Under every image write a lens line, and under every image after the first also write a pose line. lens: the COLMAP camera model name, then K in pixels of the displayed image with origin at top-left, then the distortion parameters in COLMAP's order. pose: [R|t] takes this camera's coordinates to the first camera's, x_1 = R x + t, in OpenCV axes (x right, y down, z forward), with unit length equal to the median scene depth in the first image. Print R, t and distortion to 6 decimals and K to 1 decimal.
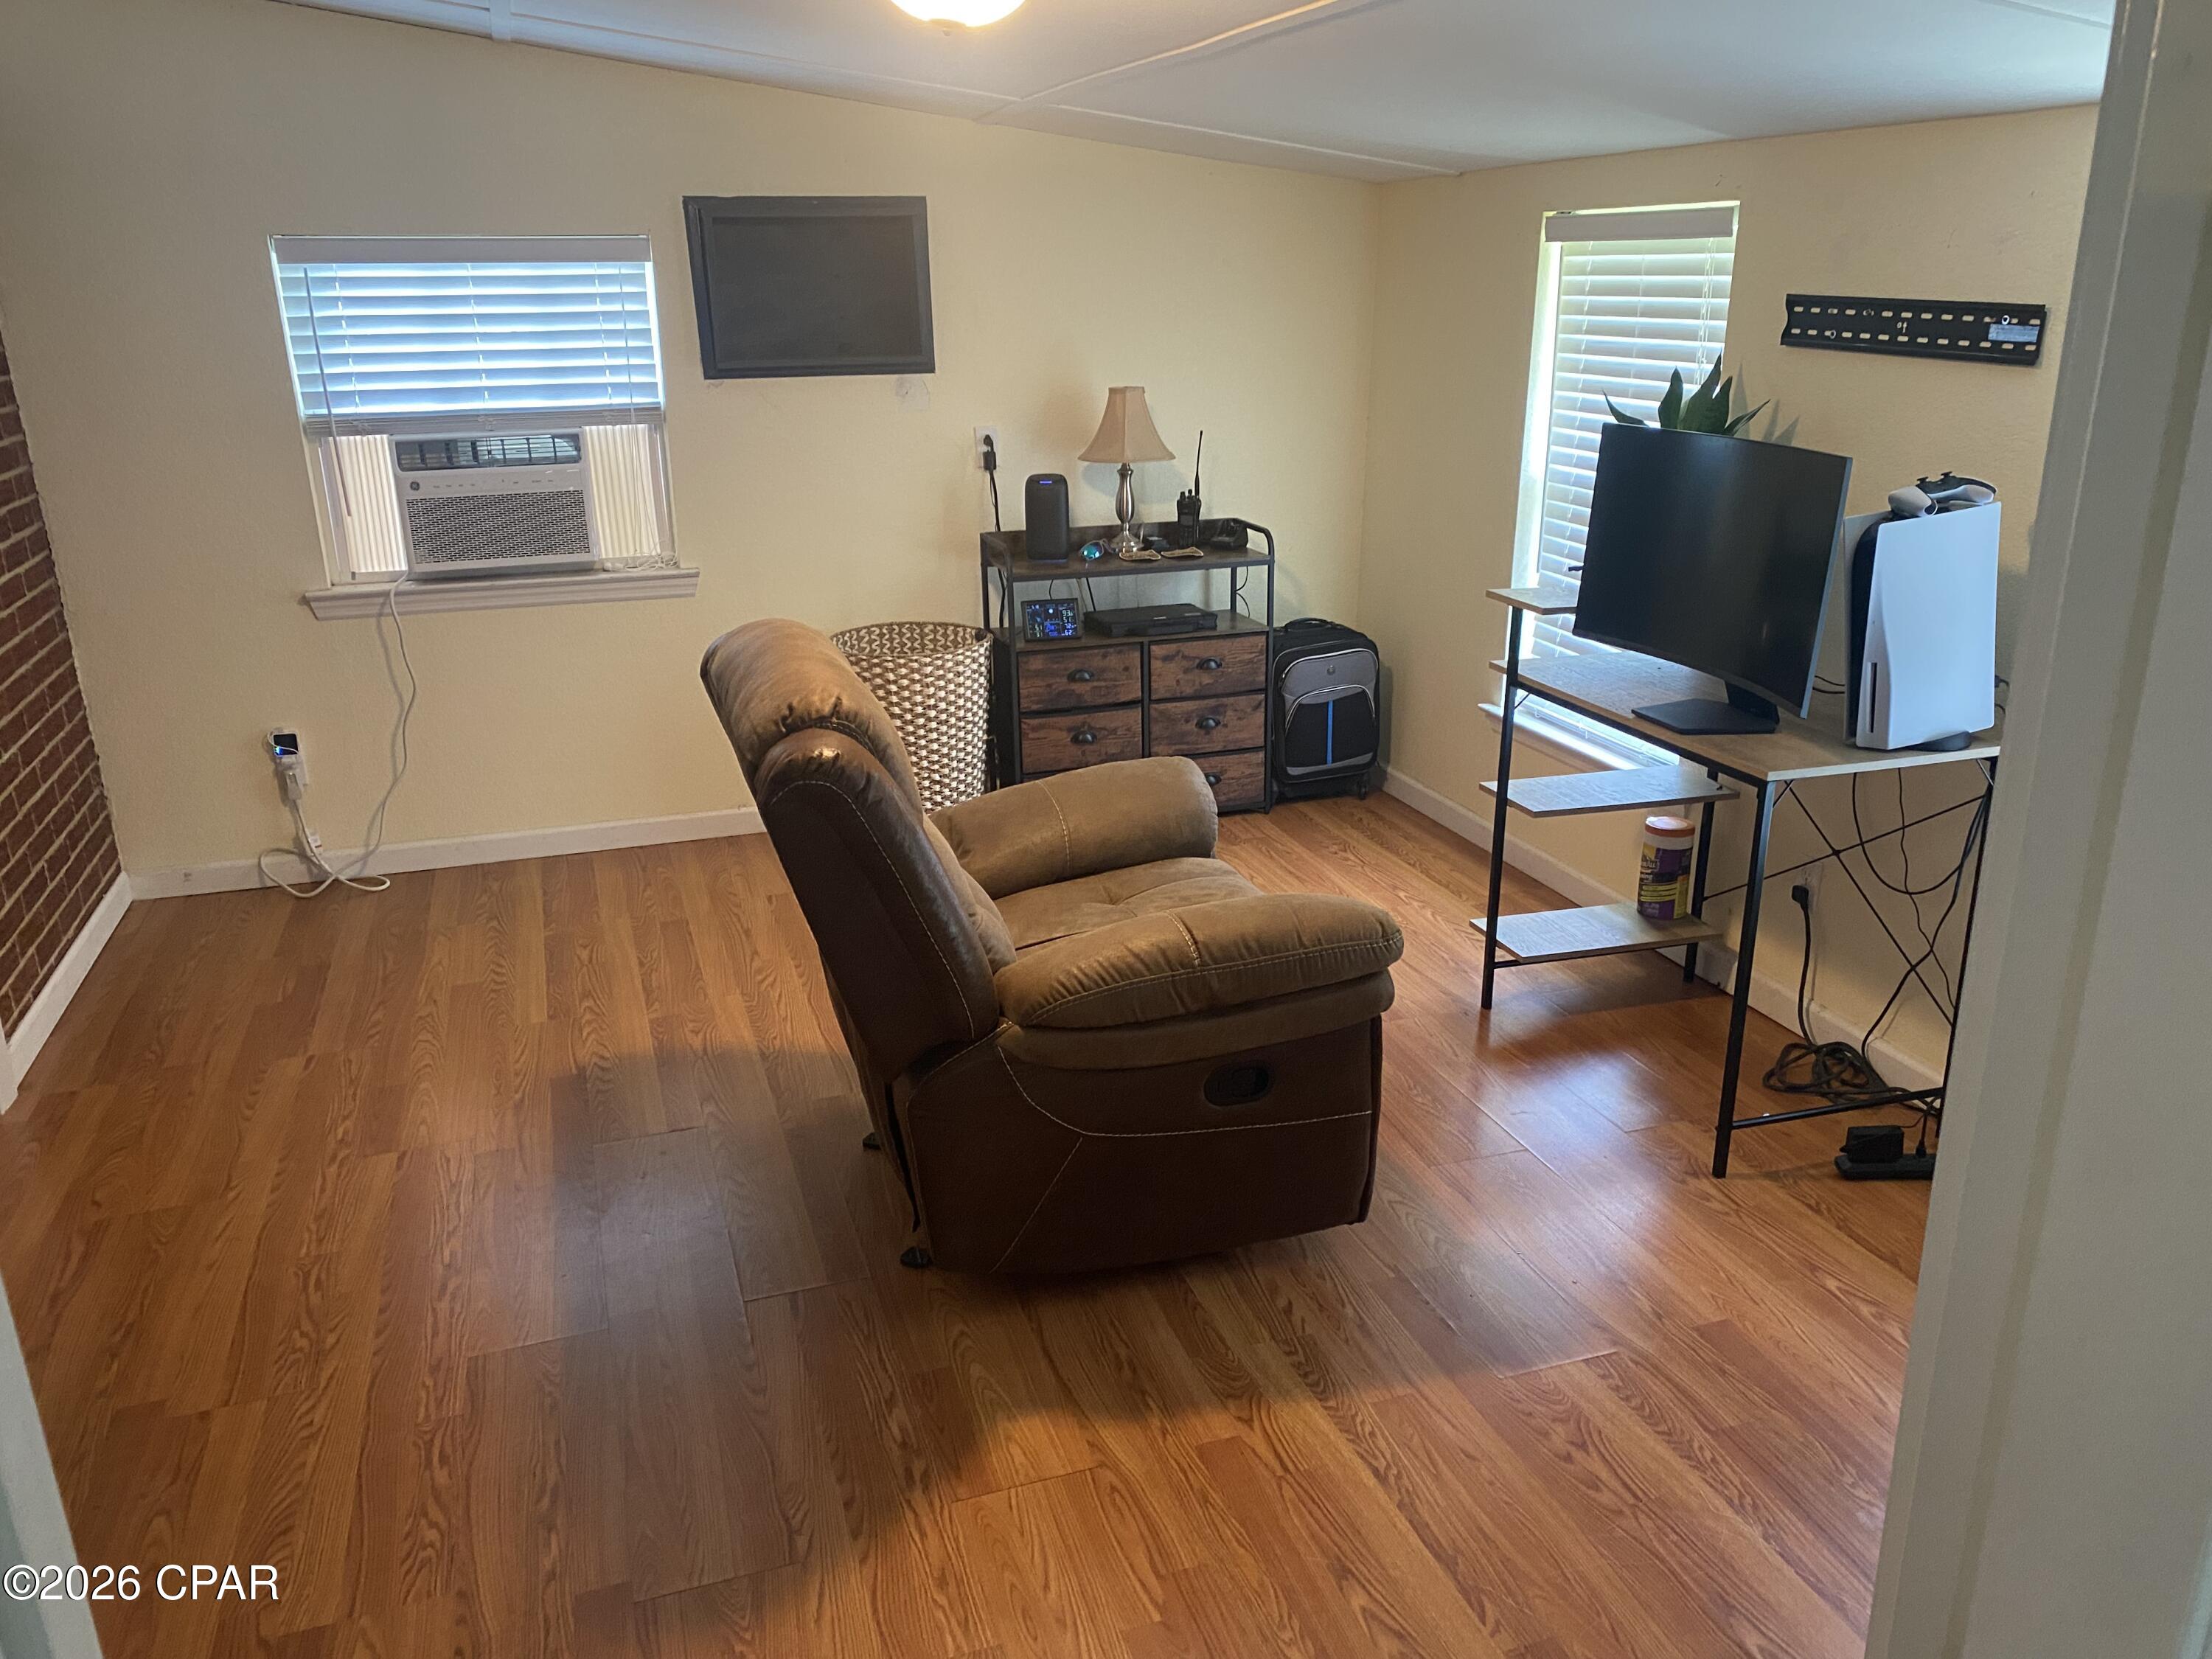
lens RADIAL K [[1708.1, 0, 1112.4], [0, 1708.1, 828.5], [0, 0, 1]] dist [0.063312, -0.062305]
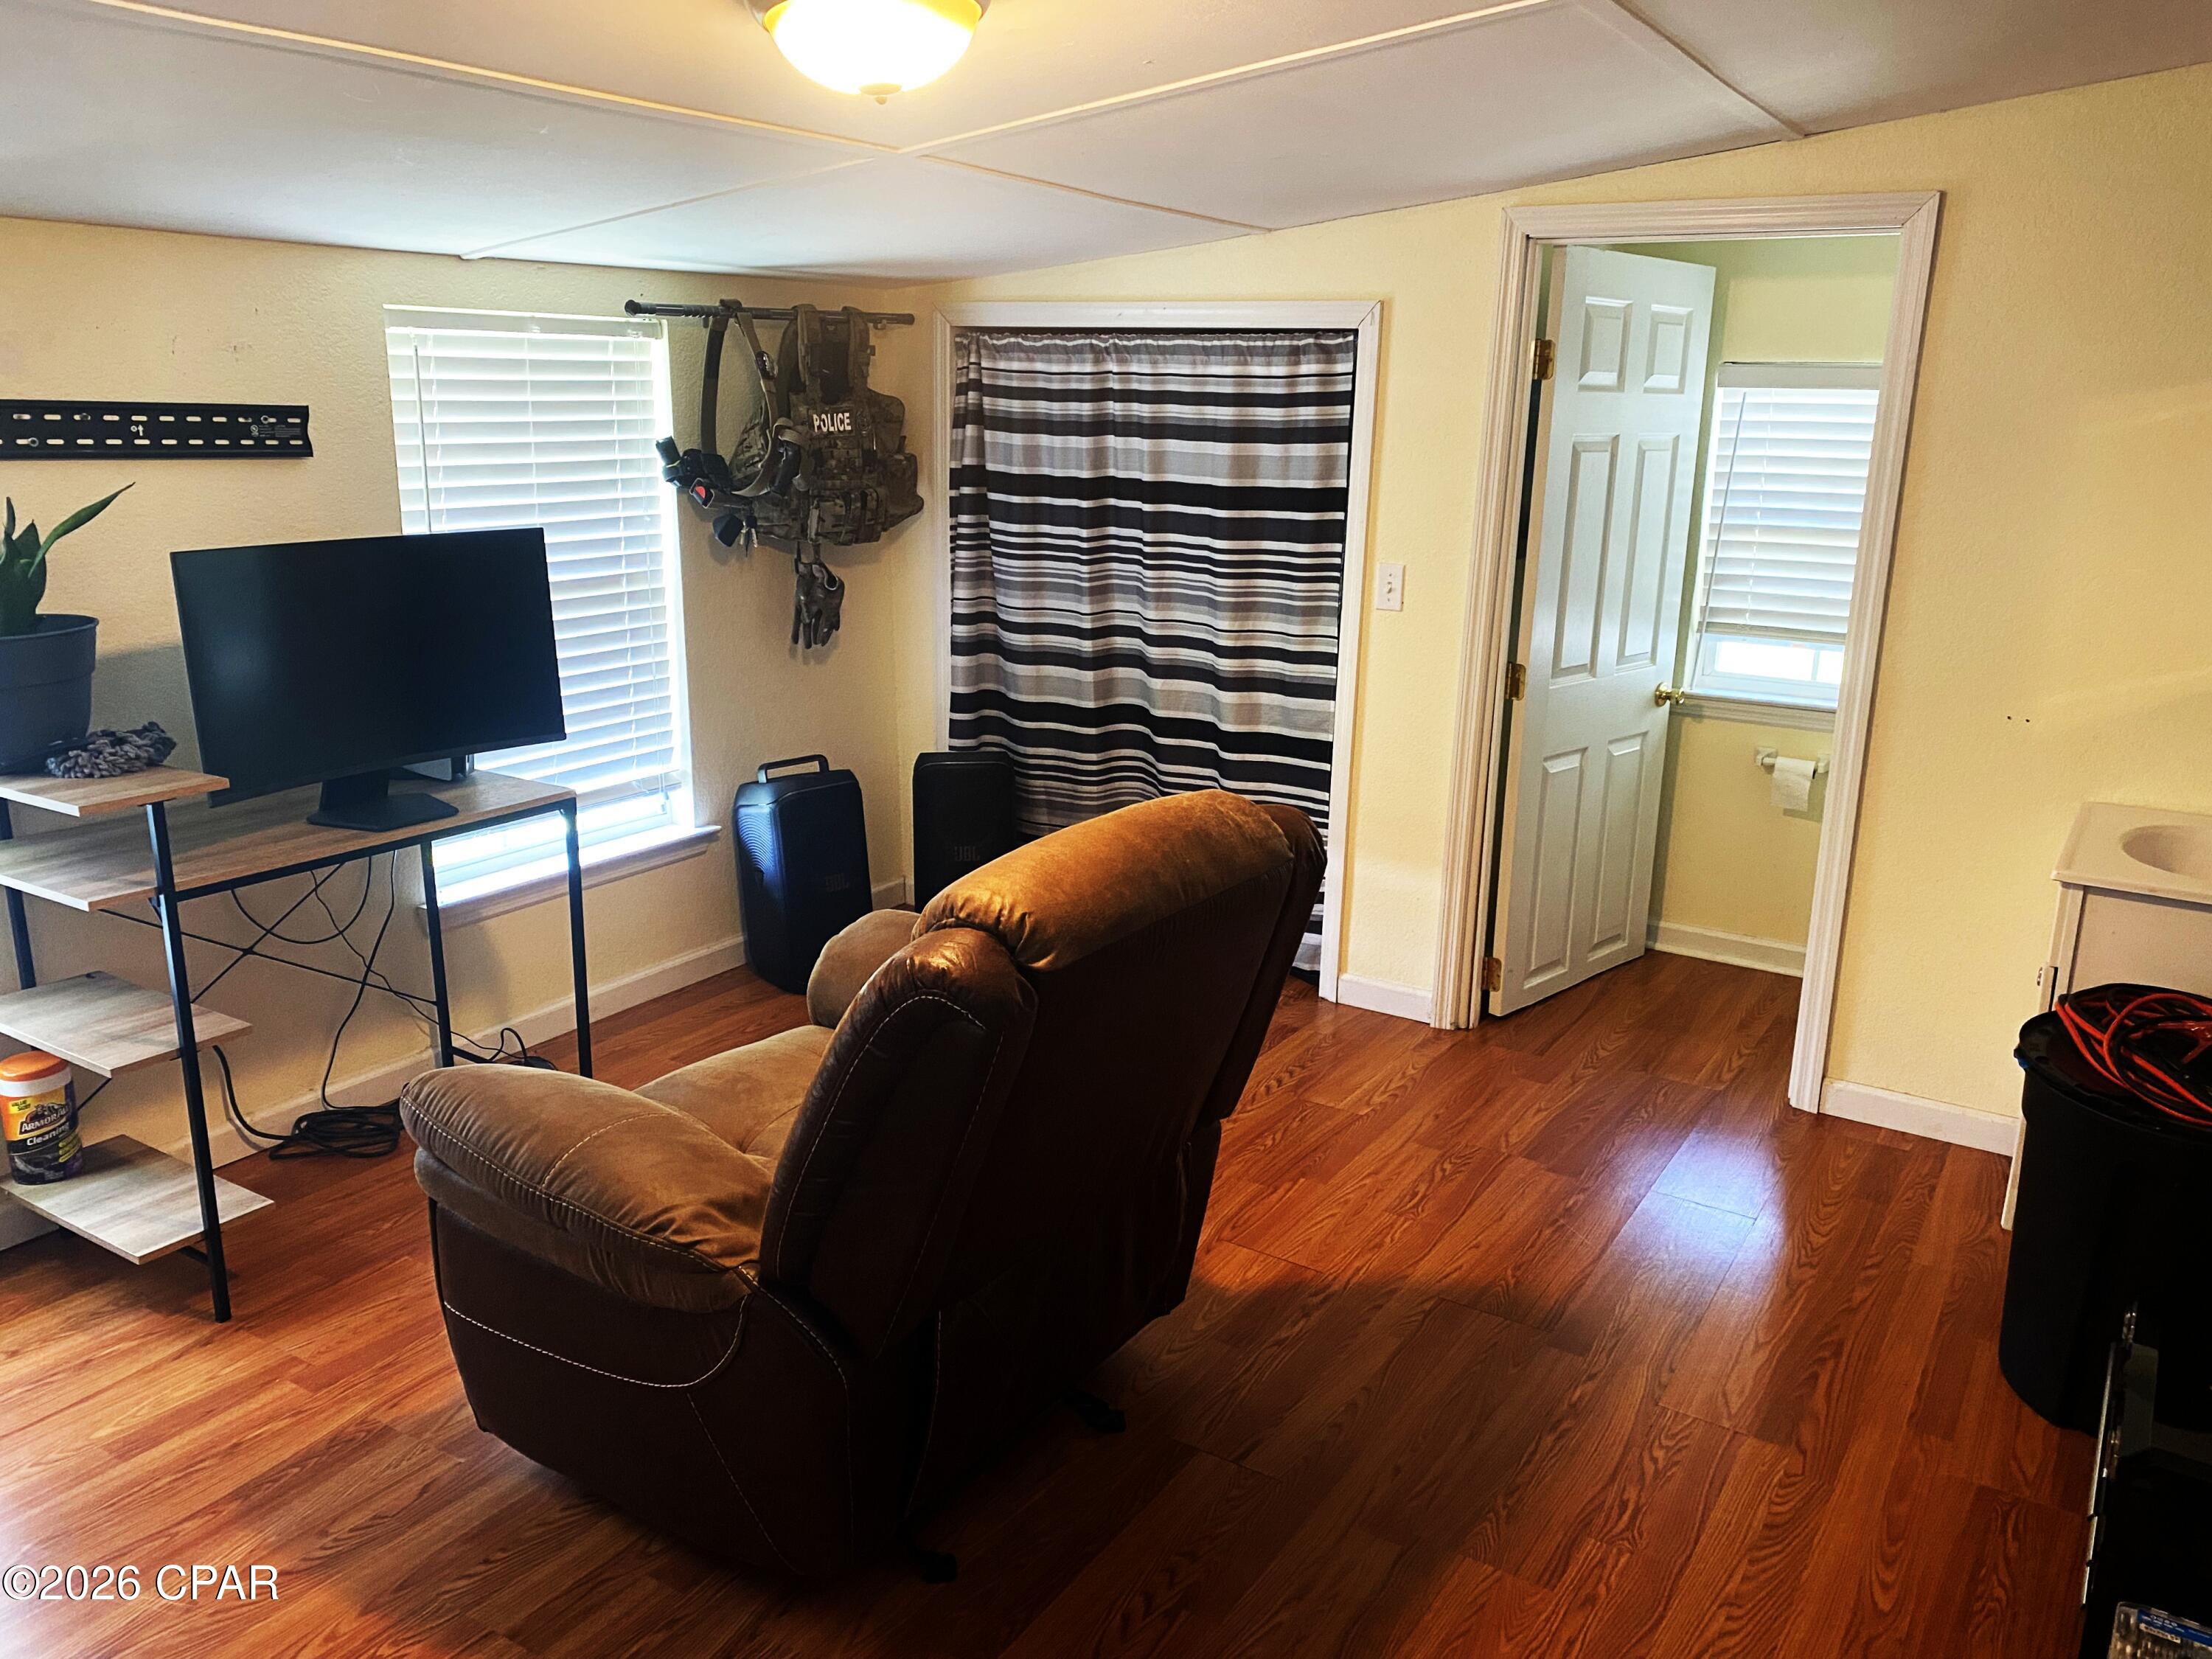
lens RADIAL K [[1708.1, 0, 1113.2], [0, 1708.1, 838.3], [0, 0, 1]] dist [0.063312, -0.062305]
pose [[-0.635568, -0.202265, 0.745078, -0.848667], [0.225679, 0.874247, 0.429839, -0.487327], [-0.738323, 0.441341, -0.509997, 1.512173]]
